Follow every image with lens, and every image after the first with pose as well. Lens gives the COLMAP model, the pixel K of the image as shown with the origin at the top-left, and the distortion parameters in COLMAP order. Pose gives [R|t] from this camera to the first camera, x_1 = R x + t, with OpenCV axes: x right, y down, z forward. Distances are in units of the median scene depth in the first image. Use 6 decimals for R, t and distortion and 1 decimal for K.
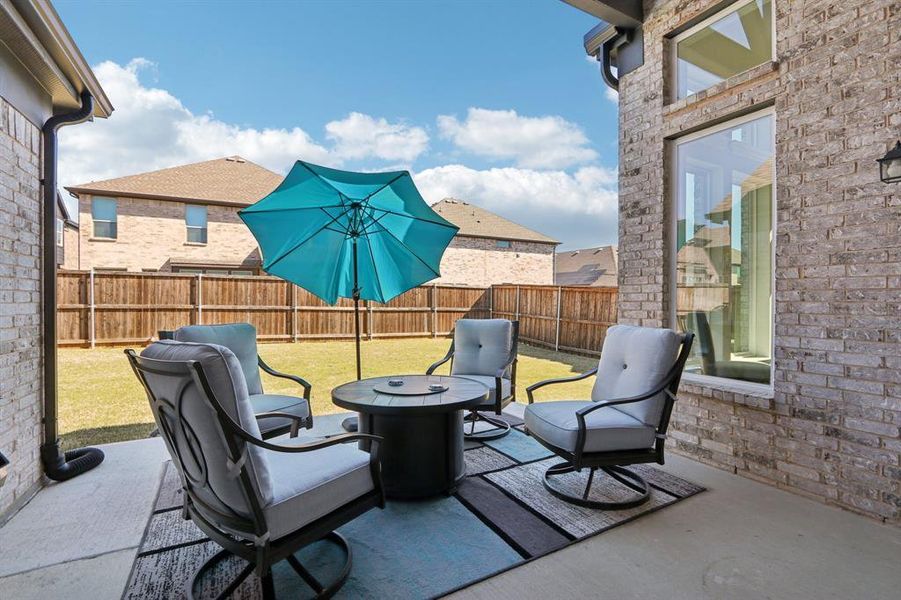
lens RADIAL K [[417.4, 0, 452.6], [0, 417.4, 303.4], [0, 0, 1]] dist [-0.016497, 0.003241]
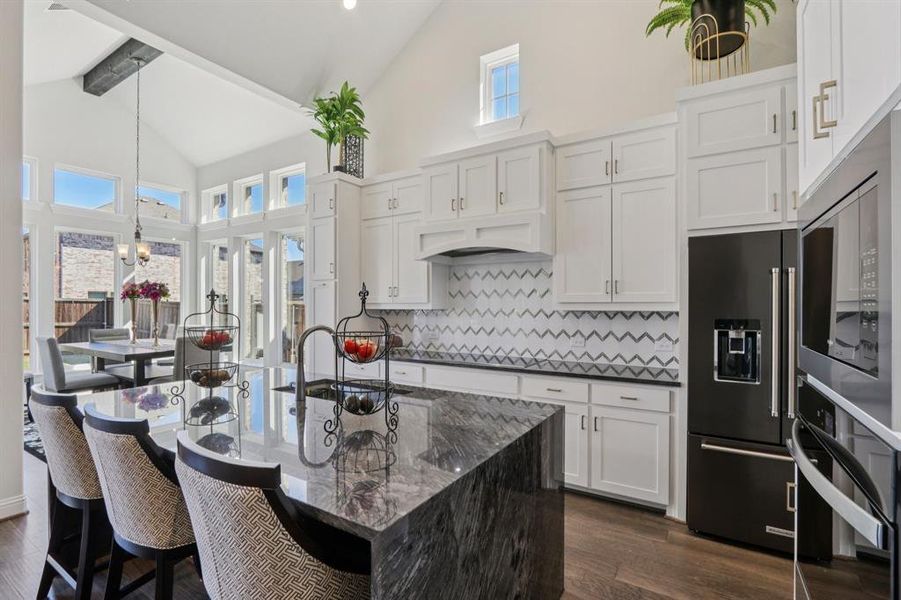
lens RADIAL K [[417.4, 0, 453.5], [0, 417.4, 307.0], [0, 0, 1]] dist [-0.016497, 0.003241]
pose [[0.867339, -0.002535, 0.497712, 0.467998], [0.005950, 0.999968, -0.005275, -0.020591], [-0.497683, 0.007537, 0.867326, -0.314325]]
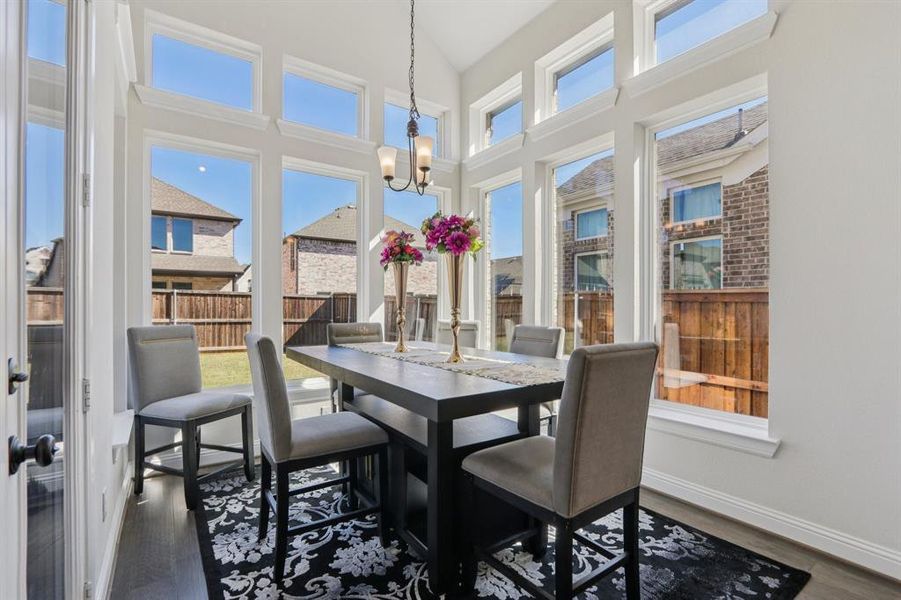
lens RADIAL K [[417.4, 0, 450.8], [0, 417.4, 311.0], [0, 0, 1]] dist [-0.016497, 0.003241]
pose [[0.993941, -0.001276, 0.109904, 0.381972], [0.001571, 0.999995, -0.002598, -0.005604], [-0.109900, 0.002755, 0.993939, 0.064820]]
